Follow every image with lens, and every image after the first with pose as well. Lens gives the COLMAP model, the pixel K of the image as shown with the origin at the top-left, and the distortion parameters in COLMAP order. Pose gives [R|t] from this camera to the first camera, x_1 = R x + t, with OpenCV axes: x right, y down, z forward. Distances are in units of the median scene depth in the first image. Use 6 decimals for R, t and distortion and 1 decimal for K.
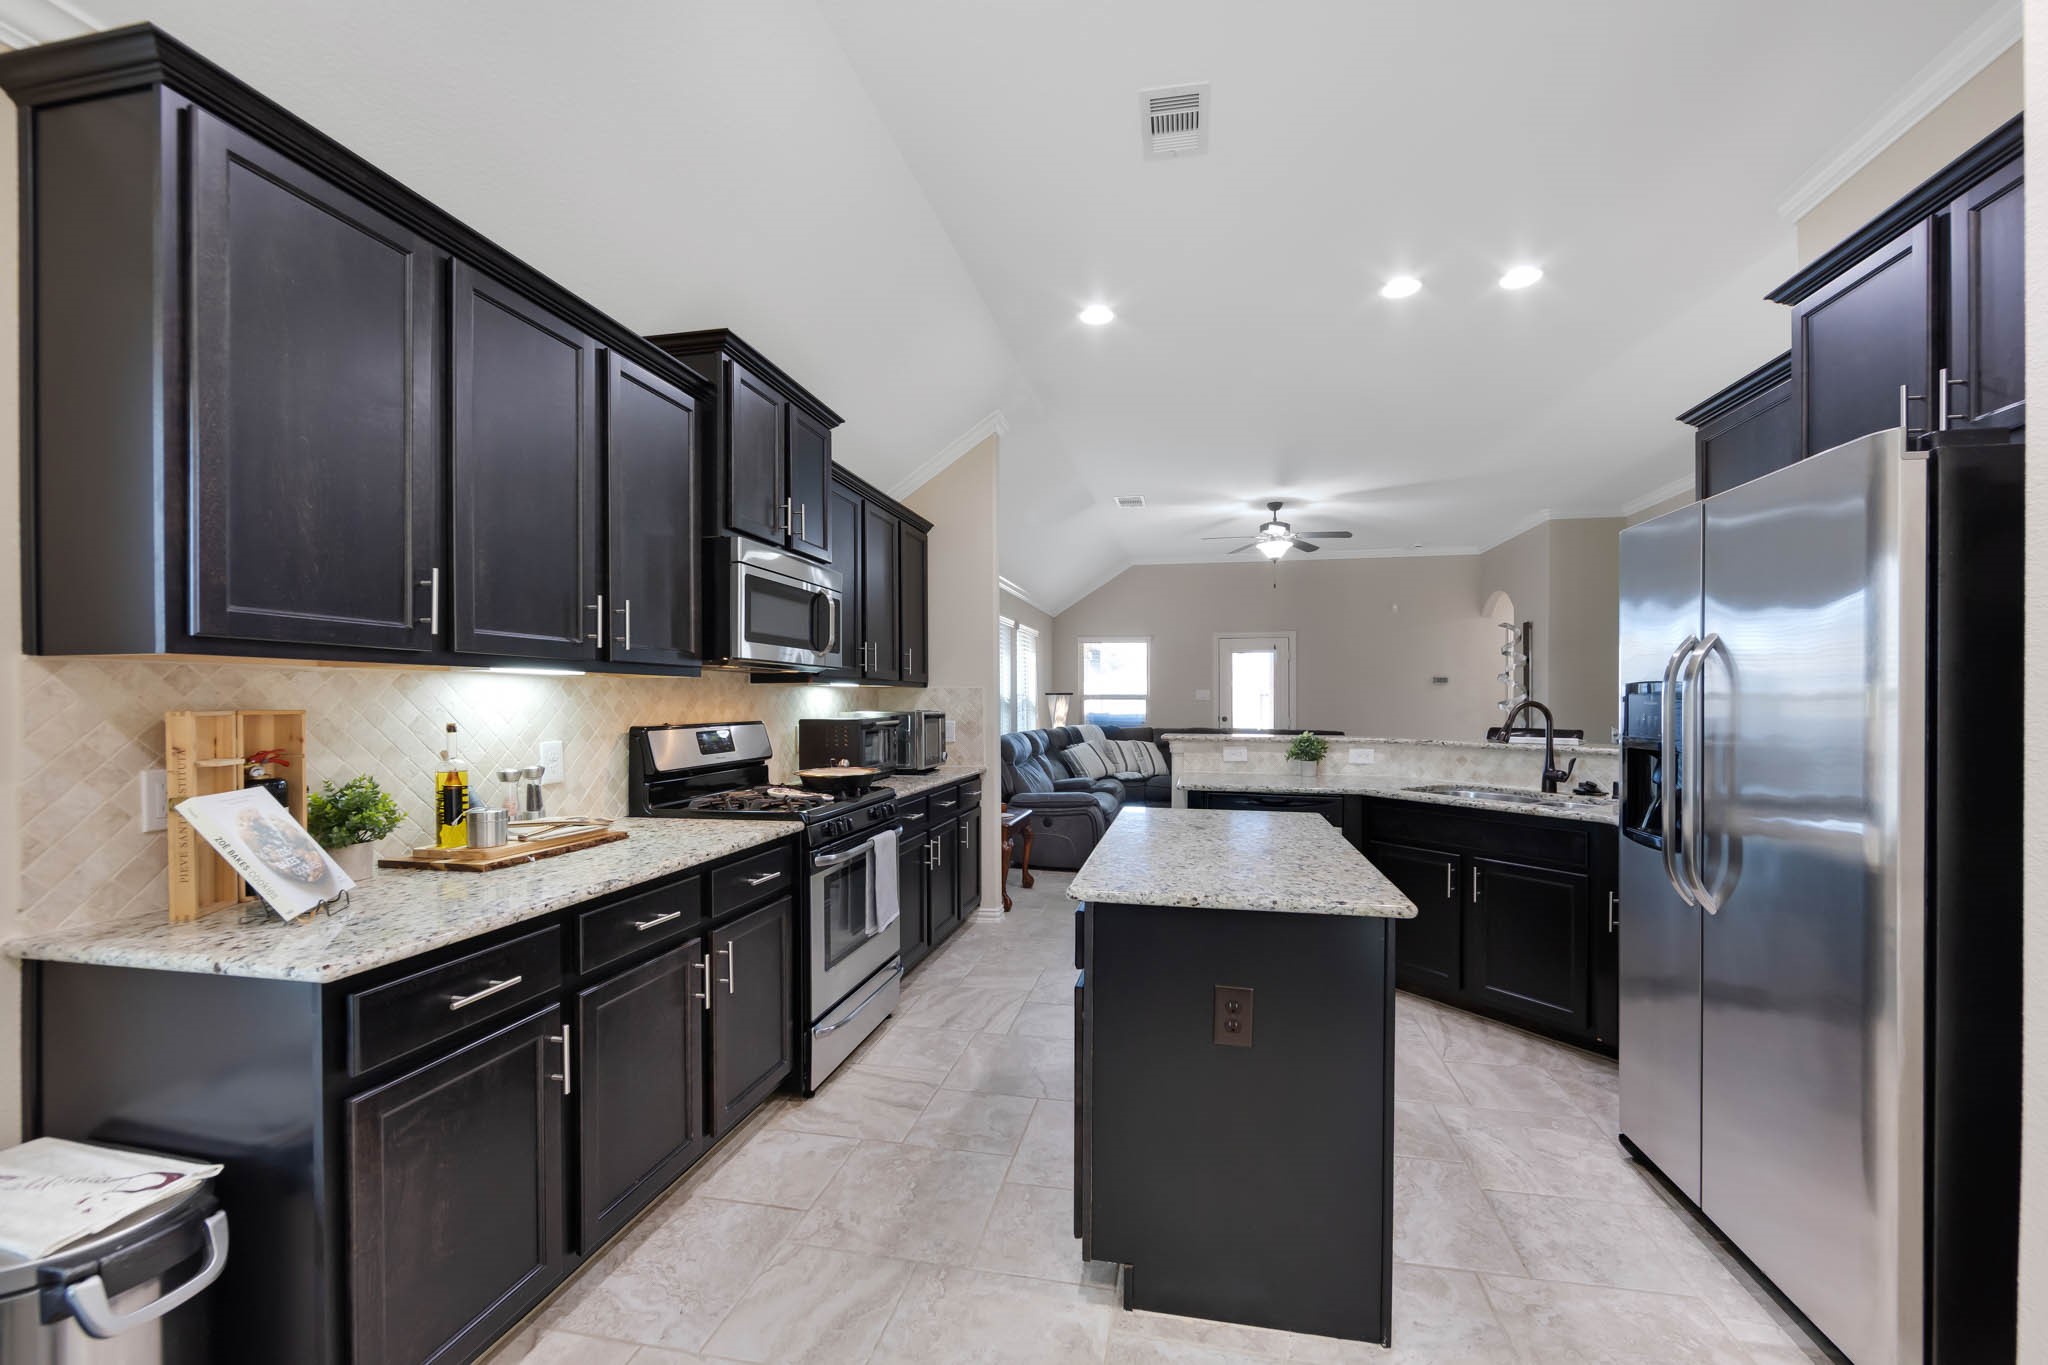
lens RADIAL K [[807.3, 0, 1043.3], [0, 807.3, 702.6], [0, 0, 1]] dist [0.002658, 0.000015]
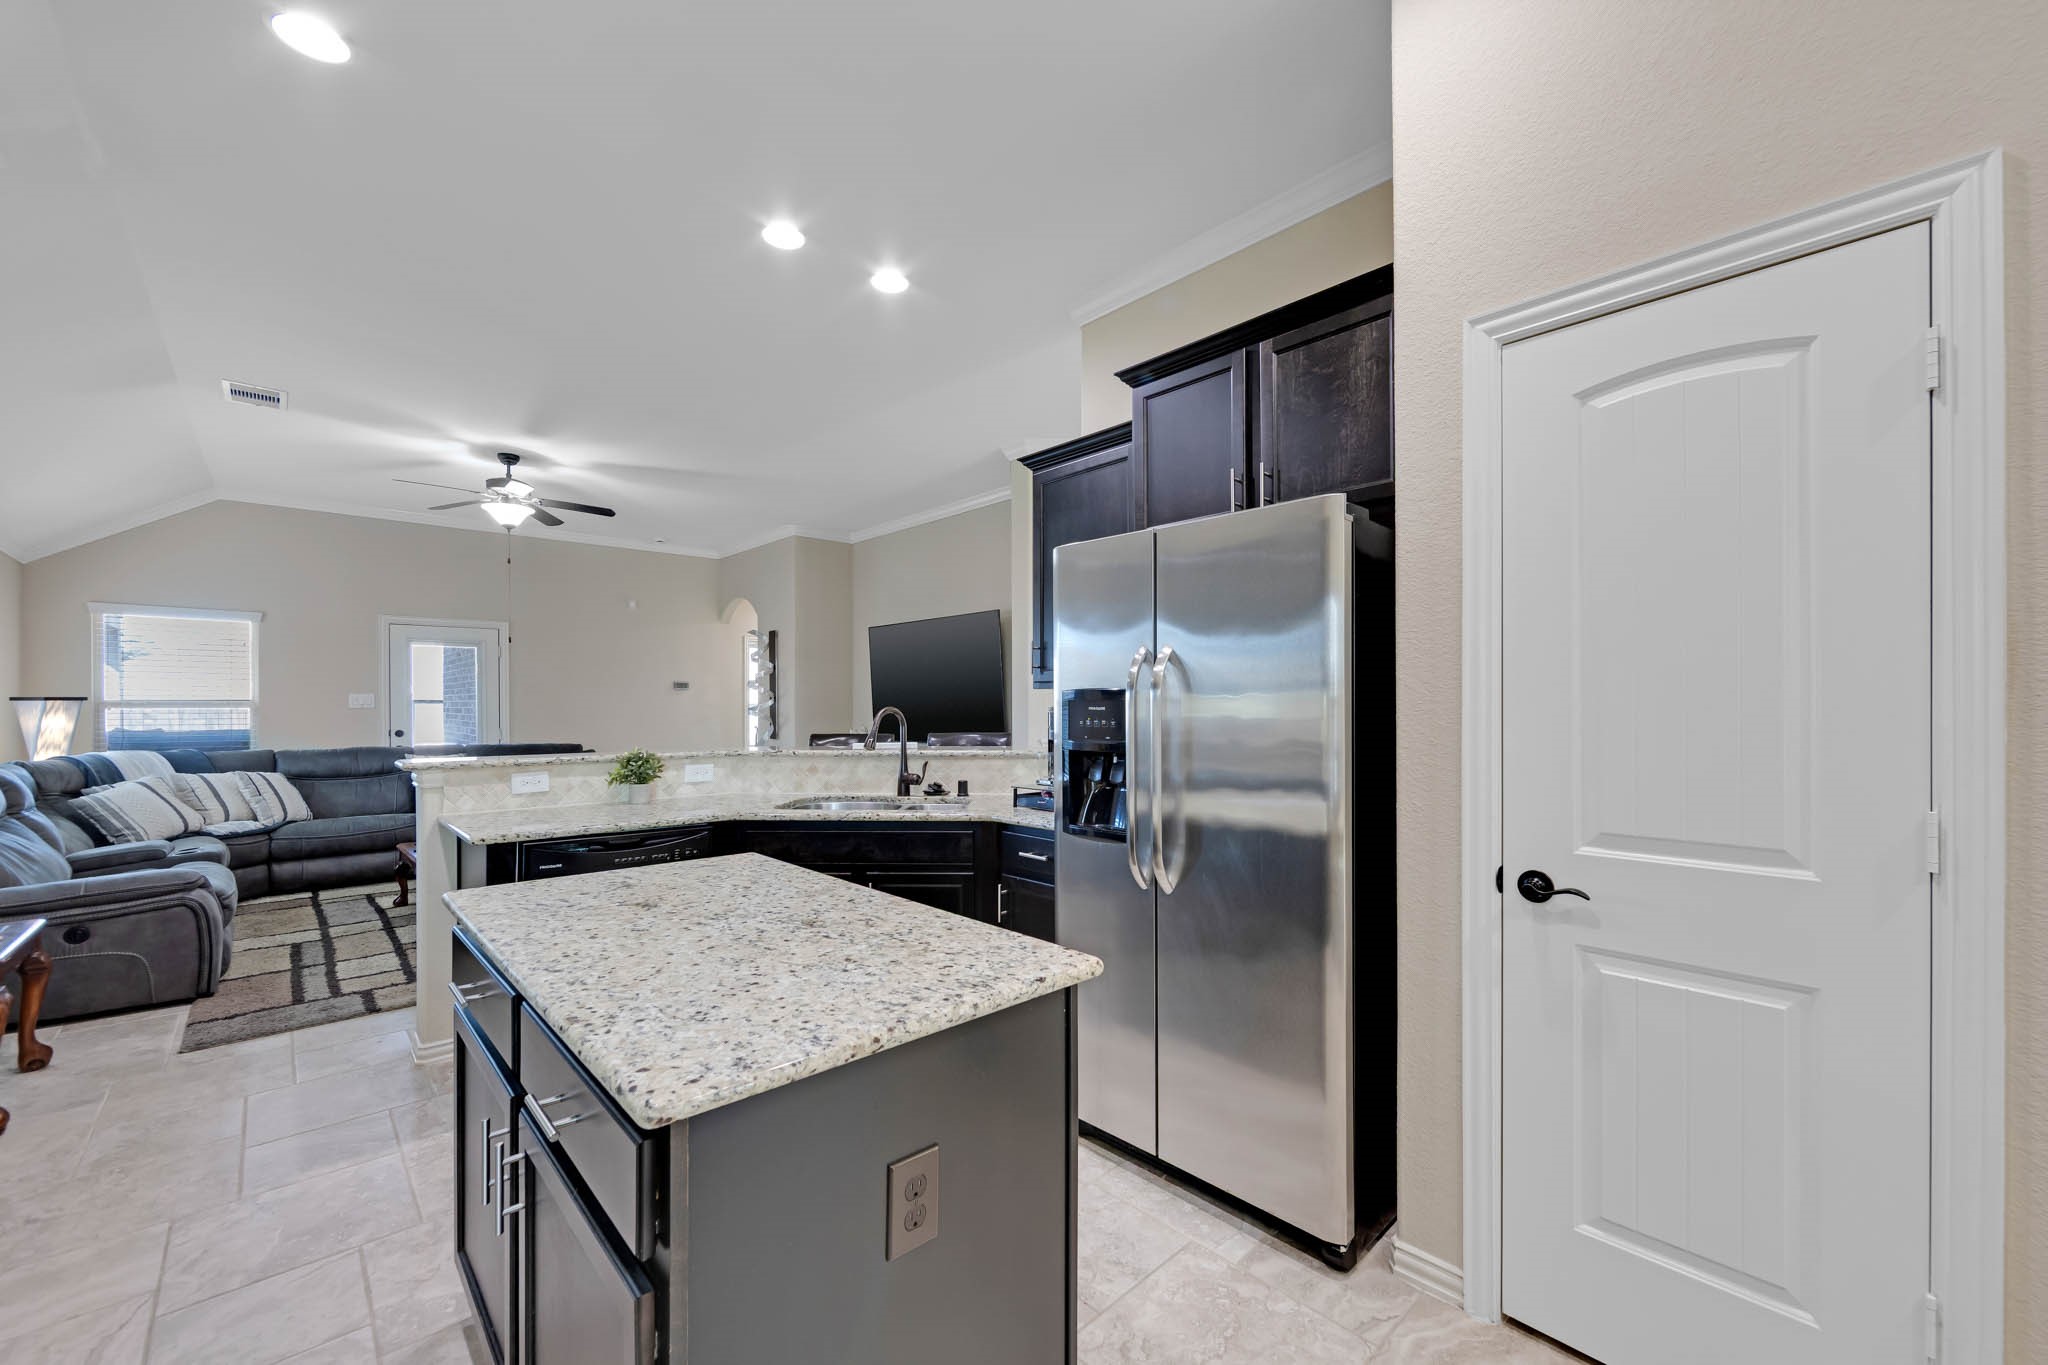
lens RADIAL K [[812.0, 0, 1047.5], [0, 812.0, 705.6], [0, 0, 1]] dist [0.001435, -0.000545]
pose [[0.578695, -0.003837, 0.815535, -0.118275], [0.007052, 0.999975, -0.000299, -0.002317], [-0.815514, 0.005925, 0.578708, 0.278591]]
